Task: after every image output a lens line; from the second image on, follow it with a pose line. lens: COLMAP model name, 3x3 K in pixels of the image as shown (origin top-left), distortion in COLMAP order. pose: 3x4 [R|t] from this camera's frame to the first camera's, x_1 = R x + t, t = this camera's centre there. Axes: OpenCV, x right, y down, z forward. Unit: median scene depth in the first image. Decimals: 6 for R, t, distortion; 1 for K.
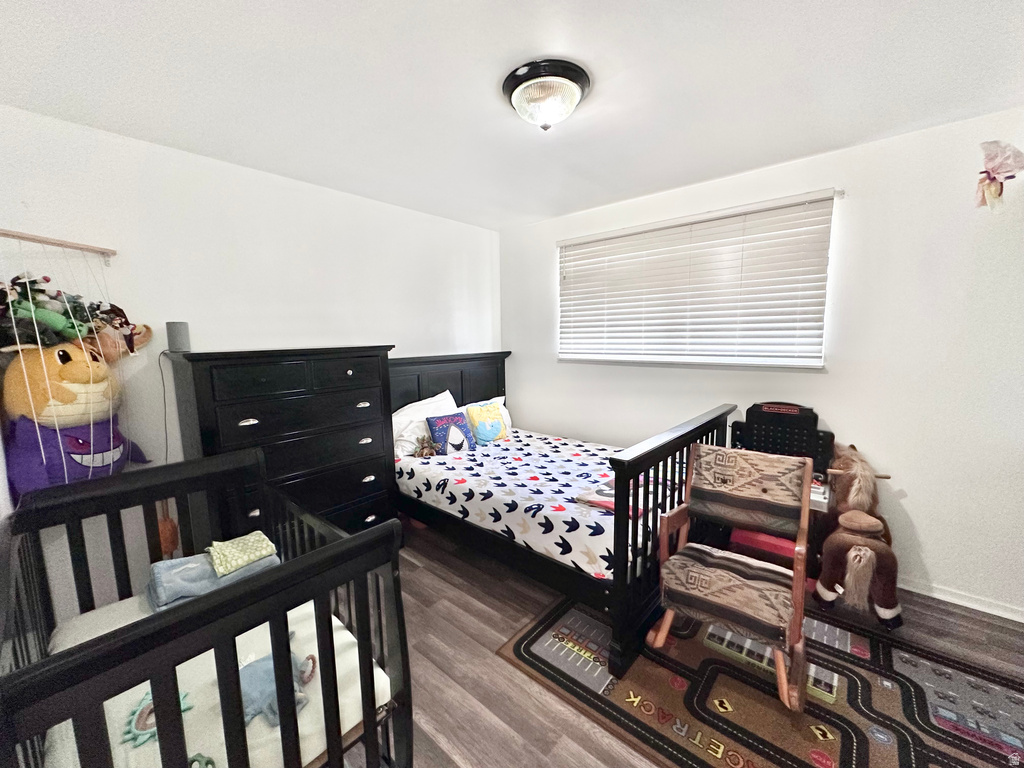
lens RADIAL K [[408.9, 0, 513.6], [0, 408.9, 384.7], [0, 0, 1]] dist [-0.001674, 0.000060]
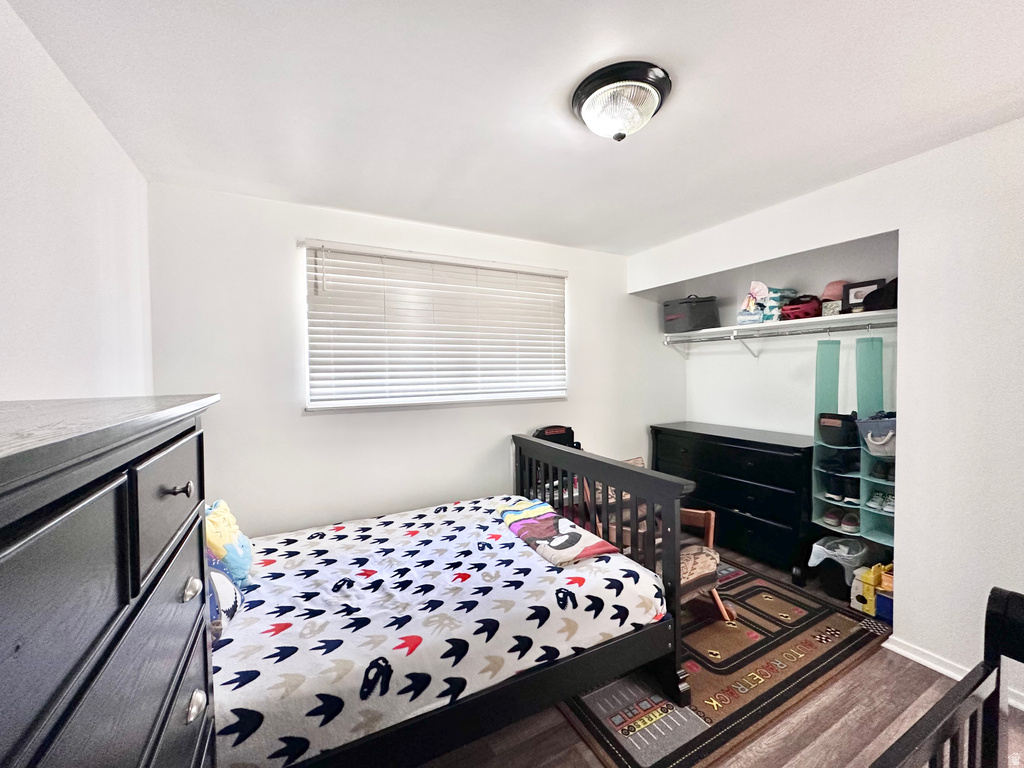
lens RADIAL K [[408.9, 0, 513.5], [0, 408.9, 384.2], [0, 0, 1]] dist [-0.001674, 0.000060]
pose [[0.354701, -0.018471, 0.934797, -0.553544], [0.122199, 0.992145, -0.026764, -0.064441], [-0.926960, 0.123725, 0.354172, 0.626449]]
